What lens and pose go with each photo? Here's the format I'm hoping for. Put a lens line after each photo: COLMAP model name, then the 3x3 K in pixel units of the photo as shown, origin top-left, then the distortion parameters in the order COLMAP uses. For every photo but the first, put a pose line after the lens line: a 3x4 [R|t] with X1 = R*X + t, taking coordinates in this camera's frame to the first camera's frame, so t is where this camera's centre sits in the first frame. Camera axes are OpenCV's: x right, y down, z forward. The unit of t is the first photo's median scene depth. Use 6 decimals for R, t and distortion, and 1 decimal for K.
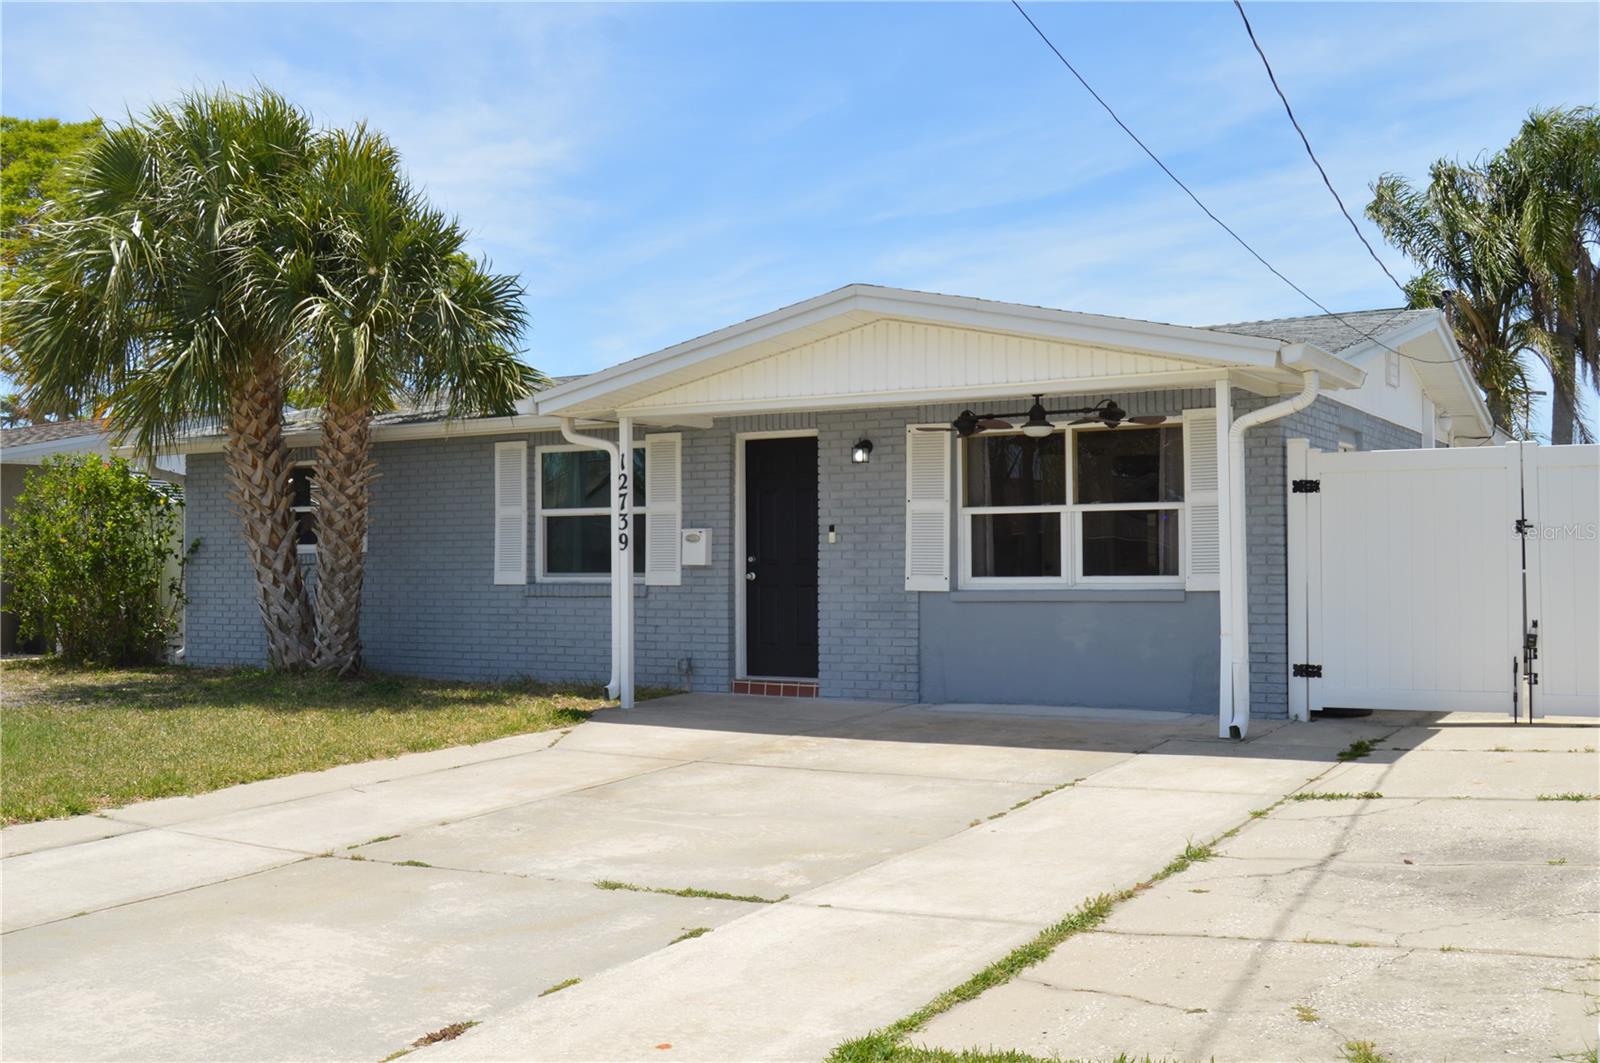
lens RADIAL K [[1681.1, 0, 800.0], [0, 1681.1, 531.5], [0, 0, 1]] dist [-0.074551, -0.007049]
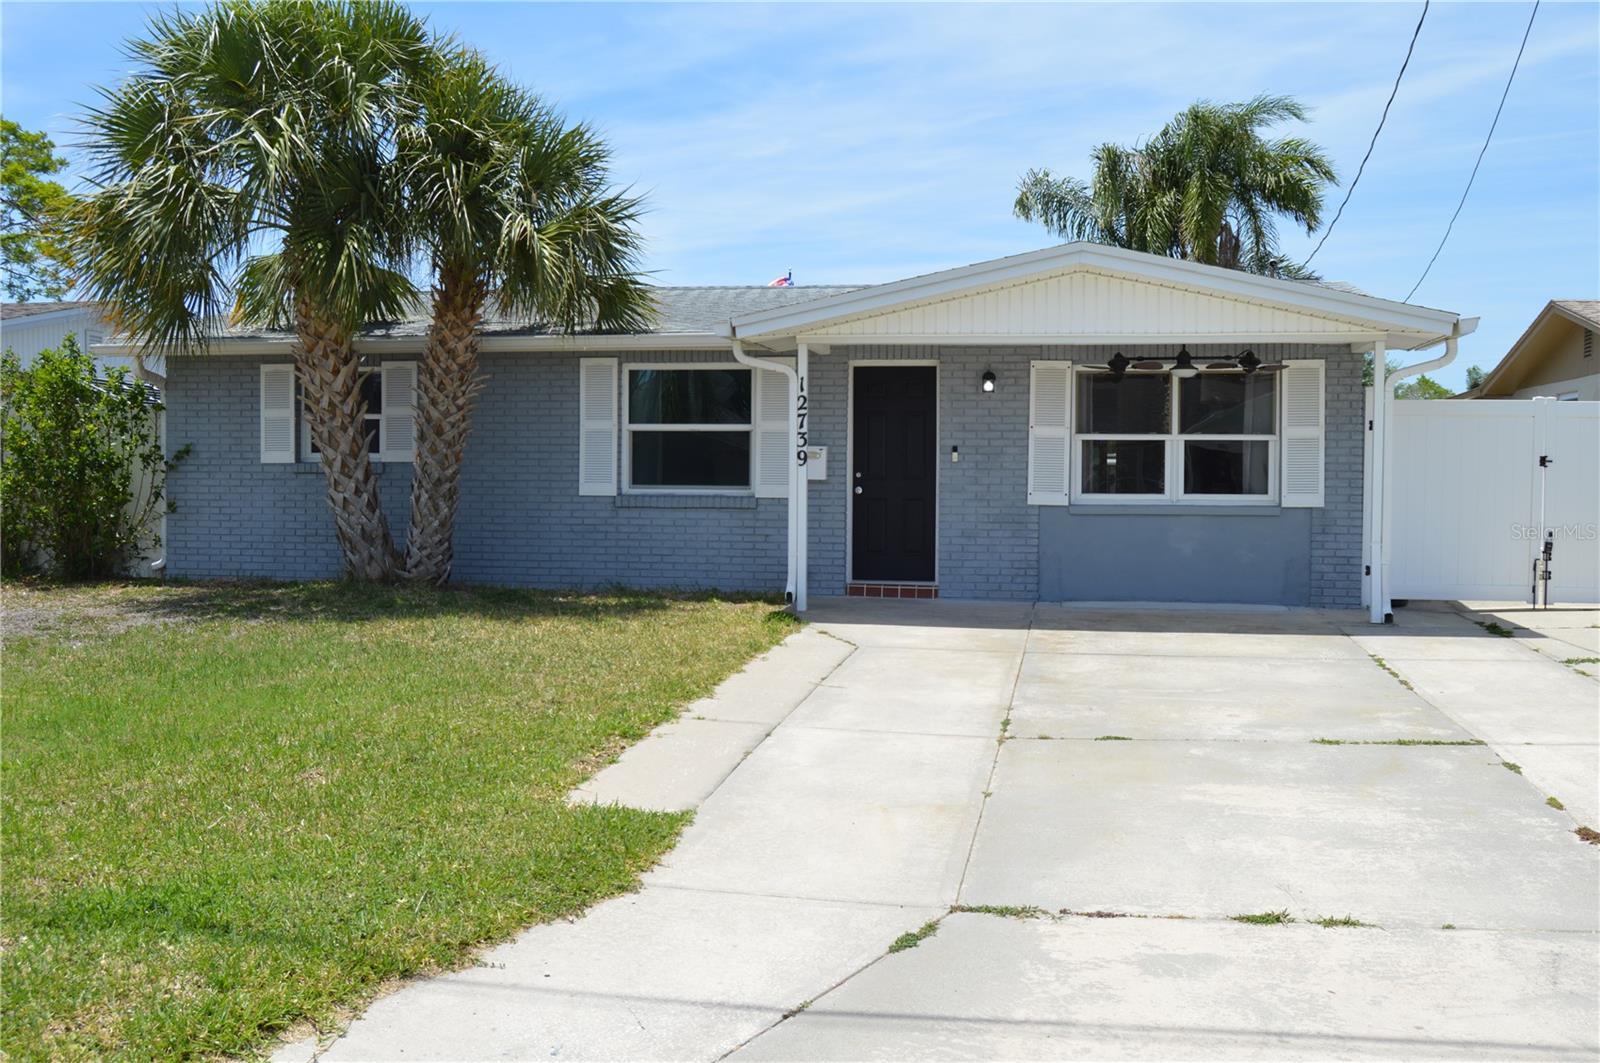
lens RADIAL K [[1598.9, 0, 800.0], [0, 1598.9, 531.5], [0, 0, 1]] dist [-0.085025, 0.003143]
pose [[0.929416, 0.000048, 0.369034, -0.457222], [-0.020316, 0.998490, 0.051035, 0.000782], [-0.368474, -0.054930, 0.928014, 0.036365]]
